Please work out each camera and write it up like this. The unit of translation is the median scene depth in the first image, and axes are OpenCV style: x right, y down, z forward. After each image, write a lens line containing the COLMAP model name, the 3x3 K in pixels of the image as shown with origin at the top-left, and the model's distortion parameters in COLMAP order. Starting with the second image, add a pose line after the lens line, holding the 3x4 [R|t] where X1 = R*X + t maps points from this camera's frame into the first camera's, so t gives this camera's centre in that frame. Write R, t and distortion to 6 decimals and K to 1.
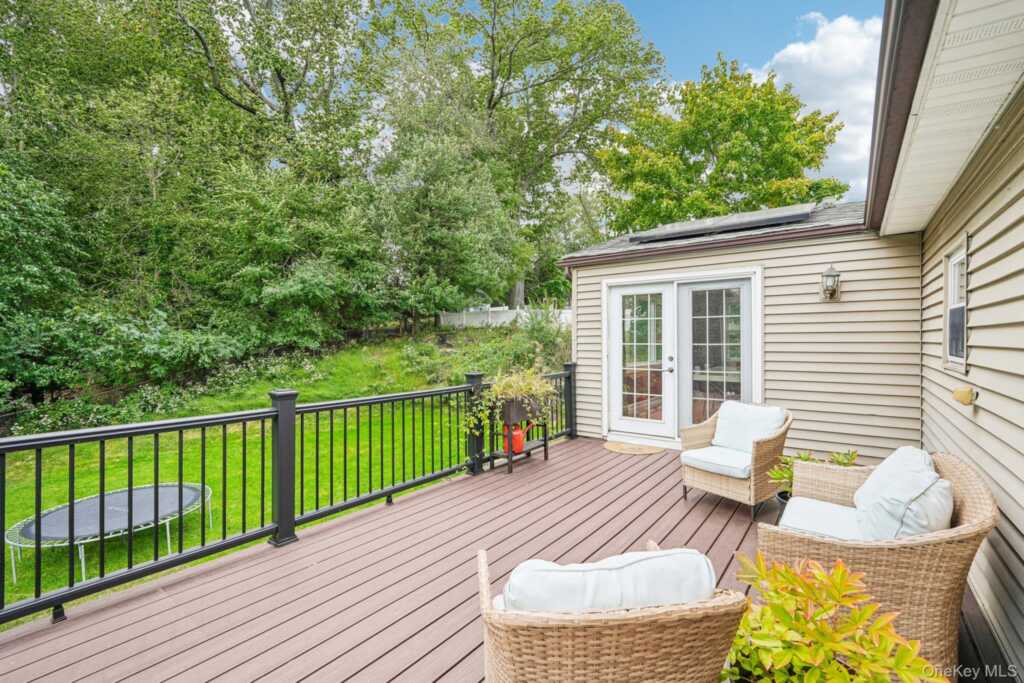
lens RADIAL K [[461.8, 0, 521.3], [0, 461.8, 339.9], [0, 0, 1]] dist [-0.002569, -0.000563]
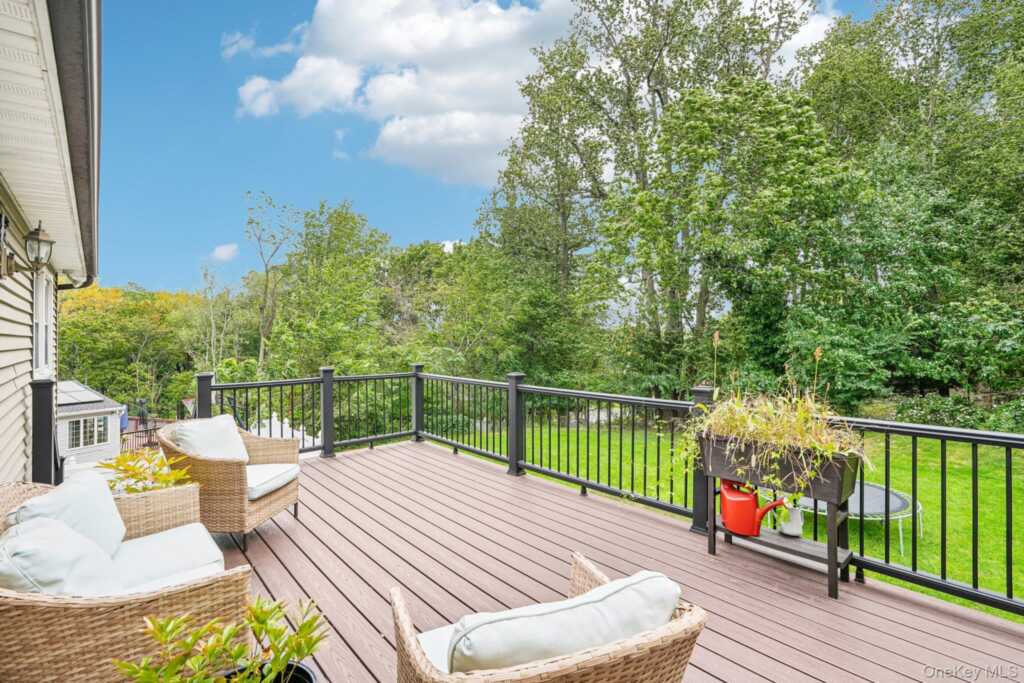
lens RADIAL K [[461.8, 0, 521.3], [0, 461.8, 339.9], [0, 0, 1]] dist [-0.002569, -0.000563]
pose [[-0.202618, 0.001309, -0.979257, 0.750583], [0.006293, 0.999980, 0.000034, -0.002045], [0.979238, -0.006156, -0.202622, 1.029309]]
